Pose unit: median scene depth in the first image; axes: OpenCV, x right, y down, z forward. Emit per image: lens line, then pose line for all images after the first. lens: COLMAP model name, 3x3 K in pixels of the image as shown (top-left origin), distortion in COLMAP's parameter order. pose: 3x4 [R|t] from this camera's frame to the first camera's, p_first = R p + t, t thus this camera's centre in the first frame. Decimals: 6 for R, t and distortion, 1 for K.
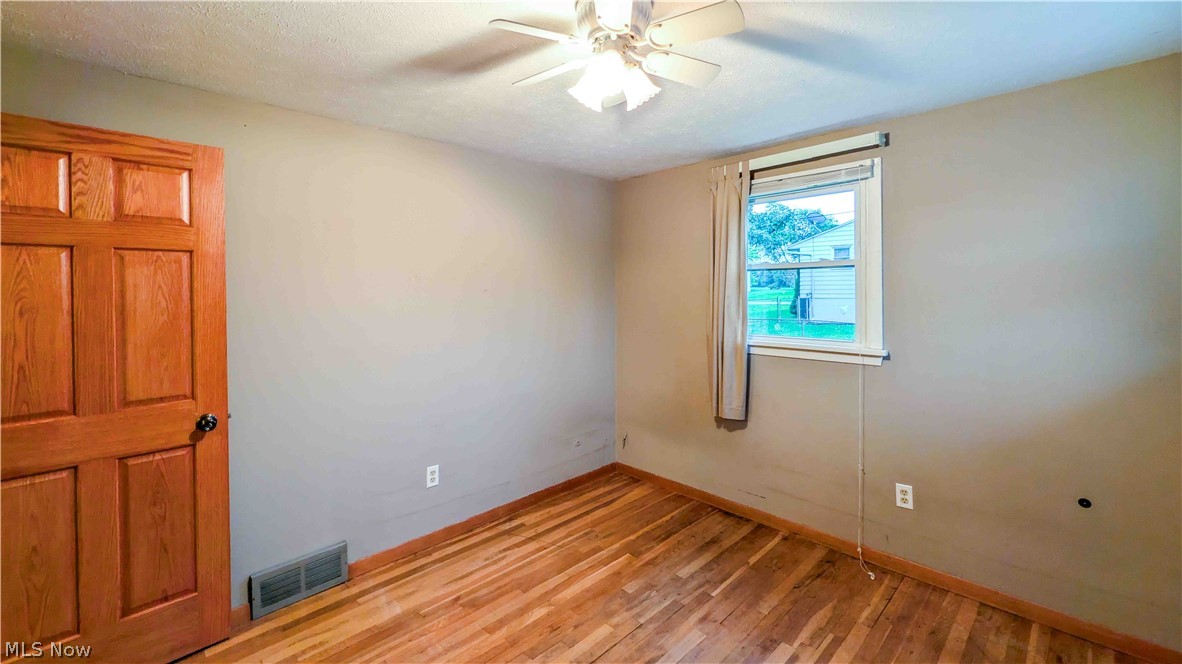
lens RADIAL K [[473.5, 0, 579.8], [0, 473.5, 326.8], [0, 0, 1]] dist [0.001914, 0.000066]
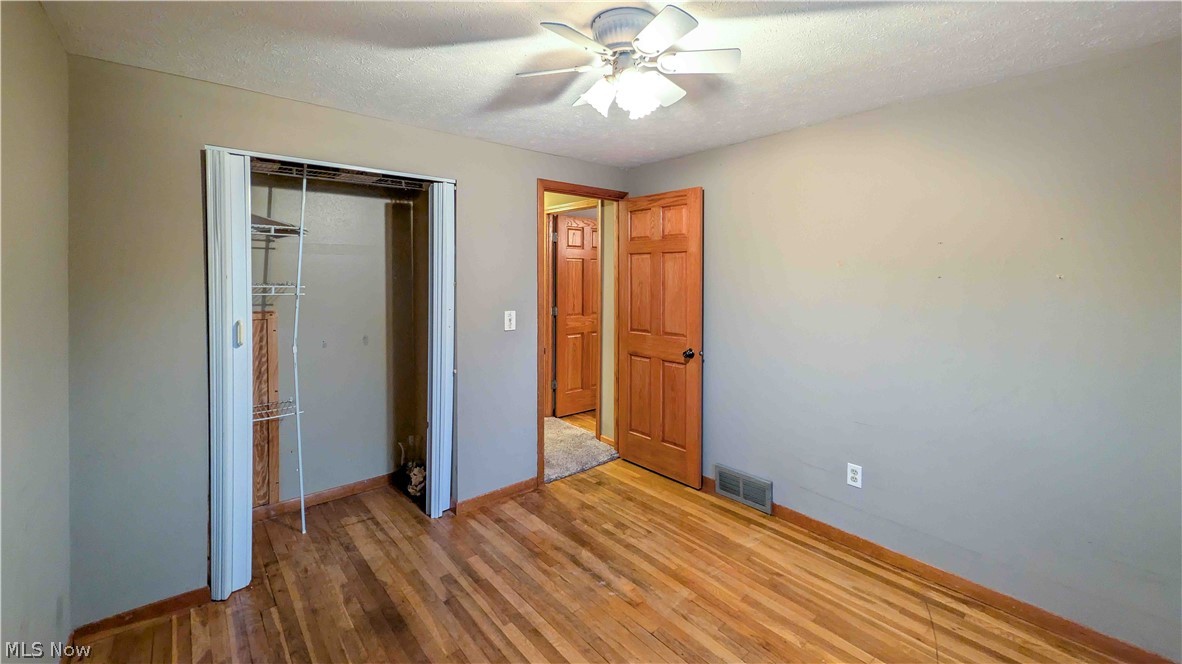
lens RADIAL K [[473.5, 0, 579.8], [0, 473.5, 326.8], [0, 0, 1]] dist [0.001914, 0.000066]
pose [[-0.070658, 0.125194, -0.989613, 0.735221], [-0.079219, 0.988255, 0.130678, -0.065917], [0.994350, 0.087630, -0.059911, 0.579895]]
